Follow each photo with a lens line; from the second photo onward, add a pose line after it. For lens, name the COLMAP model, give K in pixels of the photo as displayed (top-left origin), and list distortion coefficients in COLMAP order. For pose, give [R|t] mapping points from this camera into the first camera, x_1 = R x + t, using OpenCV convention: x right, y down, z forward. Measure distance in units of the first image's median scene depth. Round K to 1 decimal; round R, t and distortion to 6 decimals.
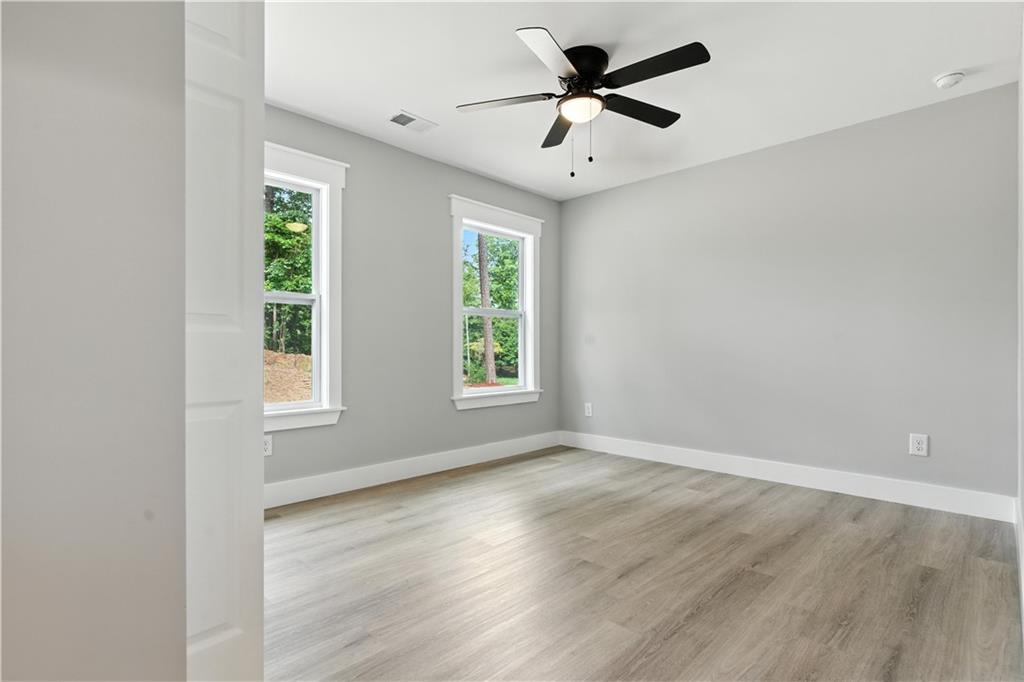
lens RADIAL K [[481.7, 0, 511.0], [0, 481.7, 355.8], [0, 0, 1]] dist [0.002797, 0.000376]
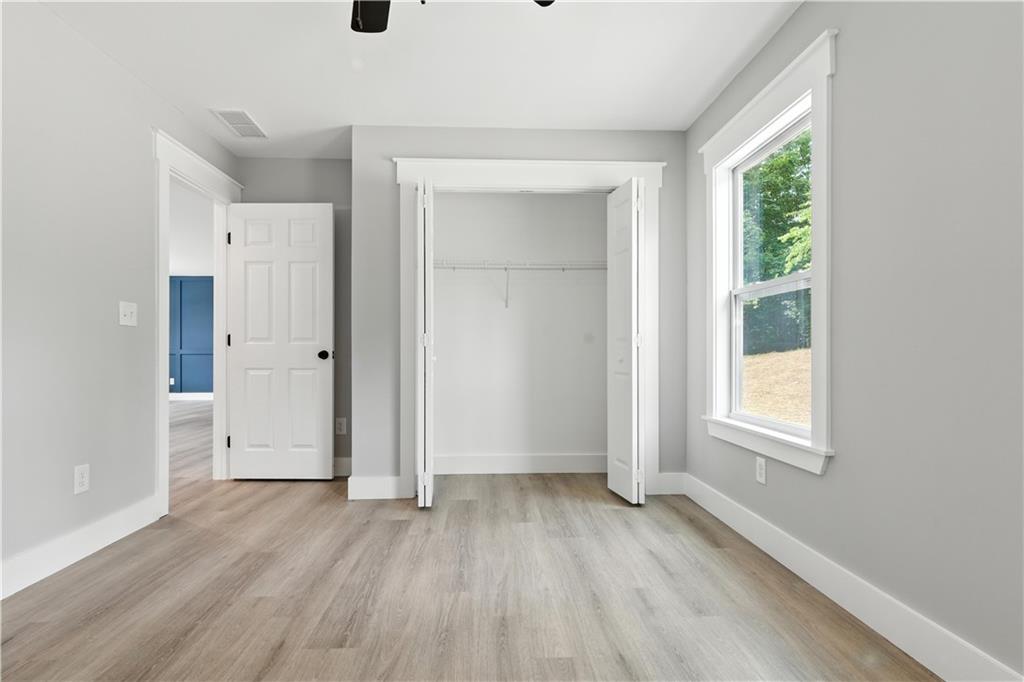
lens RADIAL K [[481.7, 0, 511.0], [0, 481.7, 355.8], [0, 0, 1]] dist [0.002797, 0.000376]
pose [[-0.661601, 0.000635, -0.749856, 0.477425], [-0.008125, 0.999935, 0.008016, -0.015063], [0.749812, 0.011396, -0.661553, 1.508957]]
